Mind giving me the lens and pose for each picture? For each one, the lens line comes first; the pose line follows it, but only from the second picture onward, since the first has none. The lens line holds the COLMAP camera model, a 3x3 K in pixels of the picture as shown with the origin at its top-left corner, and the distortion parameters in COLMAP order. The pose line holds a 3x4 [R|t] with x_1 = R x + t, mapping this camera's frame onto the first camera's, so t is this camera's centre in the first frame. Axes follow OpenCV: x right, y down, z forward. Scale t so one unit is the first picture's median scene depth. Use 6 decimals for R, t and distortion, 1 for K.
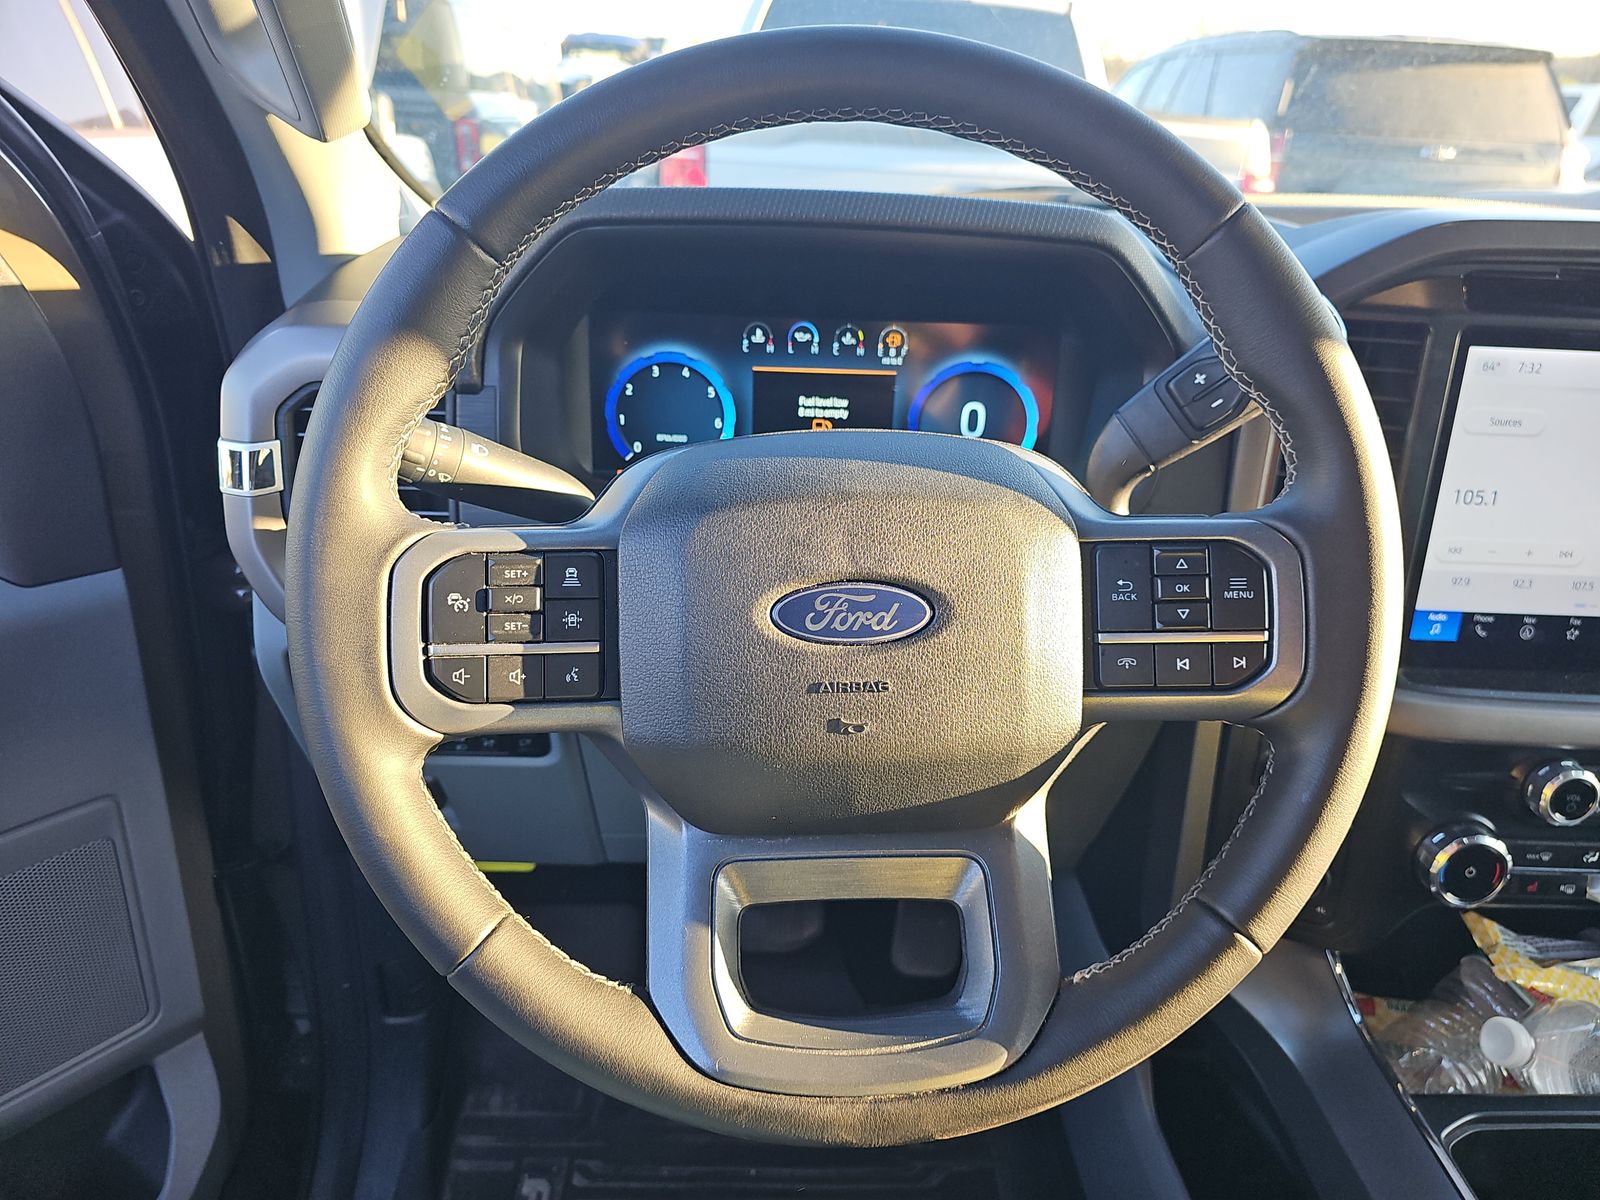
lens RADIAL K [[1060.7, 0, 795.5], [0, 1060.7, 583.5], [0, 0, 1]] dist [0.023557, -0.027149]
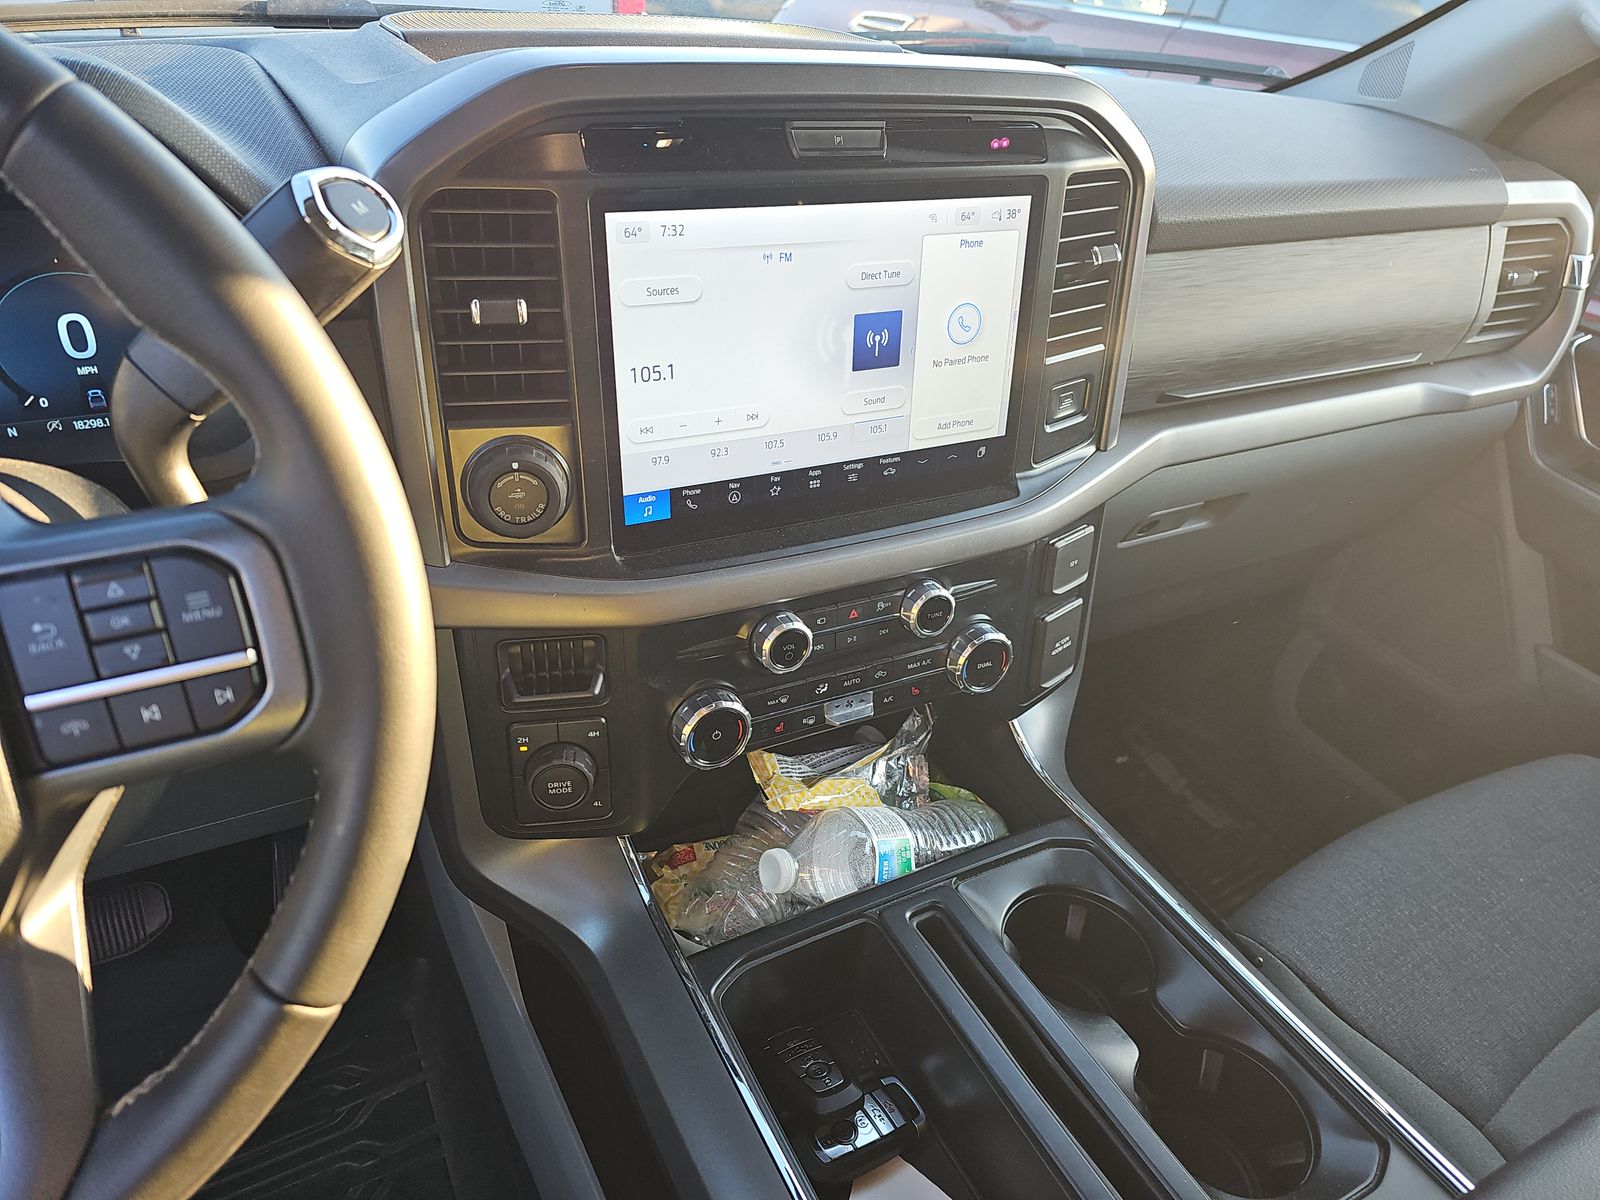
lens RADIAL K [[1060.7, 0, 791.4], [0, 1060.7, 609.1], [0, 0, 1]] dist [0.023557, -0.027149]
pose [[0.884076, -0.221722, 0.411399, 0.297040], [0.140767, 0.965747, 0.217986, -0.064380], [-0.445640, -0.134805, 0.885005, 0.065730]]
